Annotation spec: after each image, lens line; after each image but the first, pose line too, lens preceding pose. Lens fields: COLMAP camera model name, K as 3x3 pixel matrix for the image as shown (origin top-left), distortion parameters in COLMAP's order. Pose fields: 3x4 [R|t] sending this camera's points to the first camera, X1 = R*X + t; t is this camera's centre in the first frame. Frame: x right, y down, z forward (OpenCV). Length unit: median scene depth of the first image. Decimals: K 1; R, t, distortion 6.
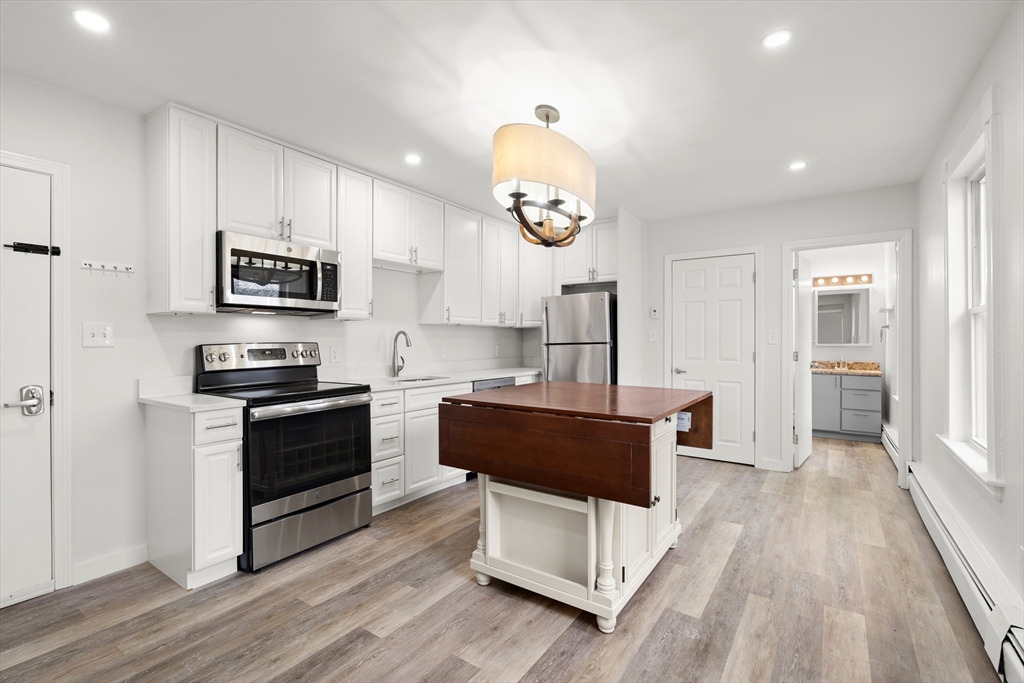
lens RADIAL K [[463.3, 0, 510.6], [0, 463.3, 341.5], [0, 0, 1]] dist [-0.001490, 0.000220]
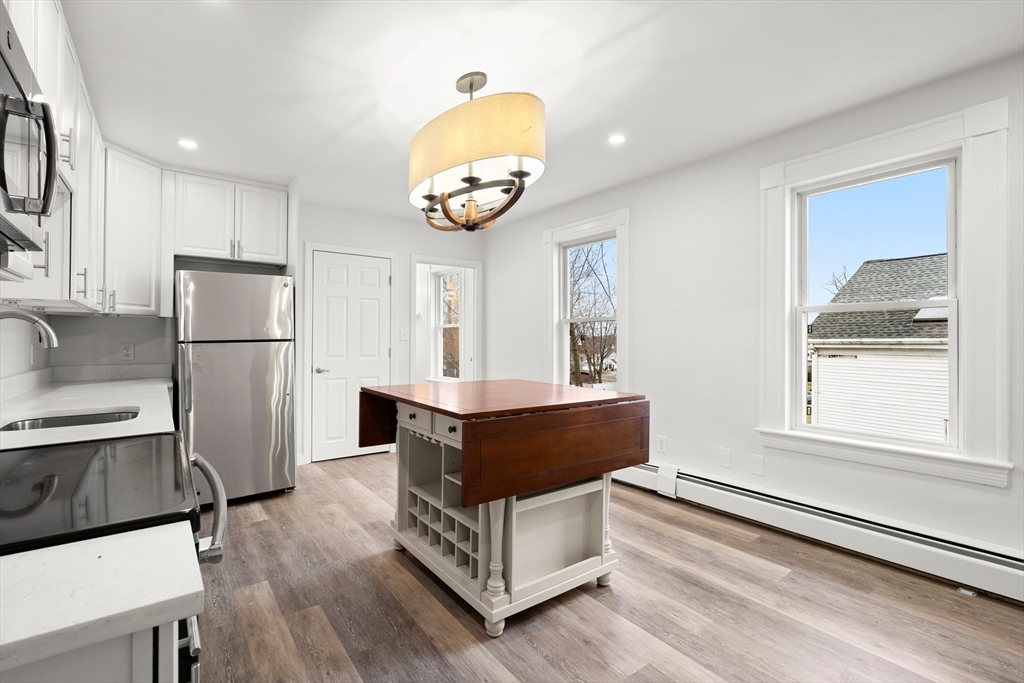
lens RADIAL K [[466.1, 0, 511.4], [0, 466.1, 336.3], [0, 0, 1]] dist [-0.003567, -0.000180]
pose [[0.313081, 0.007424, 0.949698, -0.846706], [-0.000424, 0.999970, -0.007677, 0.006197], [-0.949726, 0.002001, 0.313075, 0.731990]]
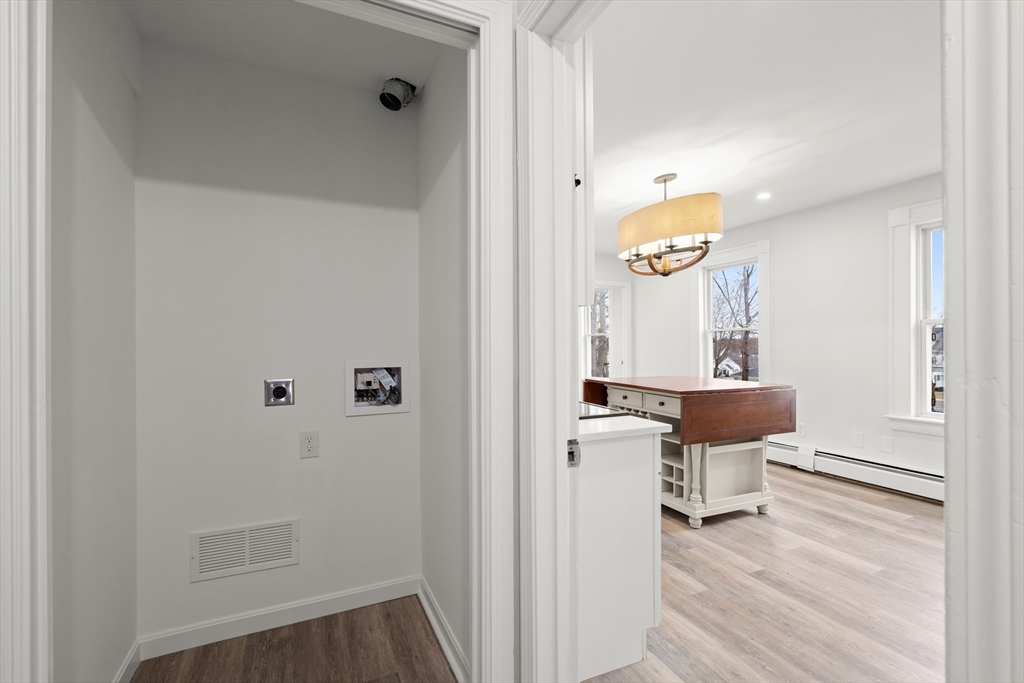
lens RADIAL K [[463.3, 0, 510.6], [0, 463.3, 341.5], [0, 0, 1]] dist [-0.001490, 0.000220]
pose [[0.515684, 0.002931, 0.856774, -1.505860], [0.004692, 0.999969, -0.006245, -0.006125], [-0.856766, 0.007241, 0.515655, 0.782459]]
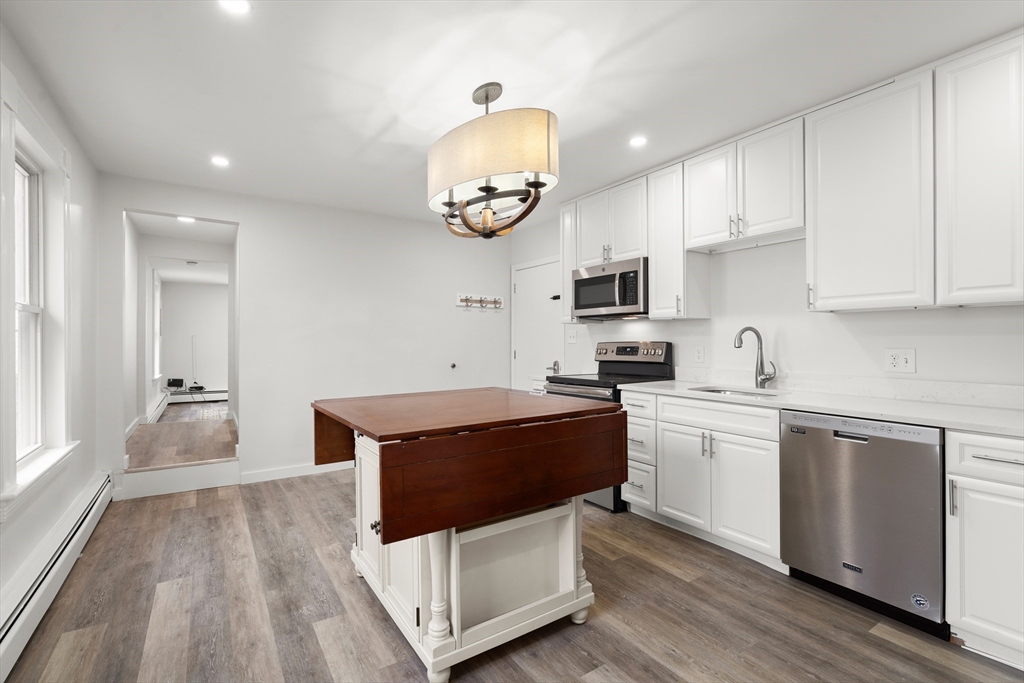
lens RADIAL K [[463.3, 0, 510.6], [0, 463.3, 341.5], [0, 0, 1]] dist [-0.001490, 0.000220]
pose [[-0.370724, 0.005183, -0.928728, 1.038095], [0.002528, 0.999986, 0.004572, -0.005963], [0.928739, -0.000653, -0.370733, 1.567299]]
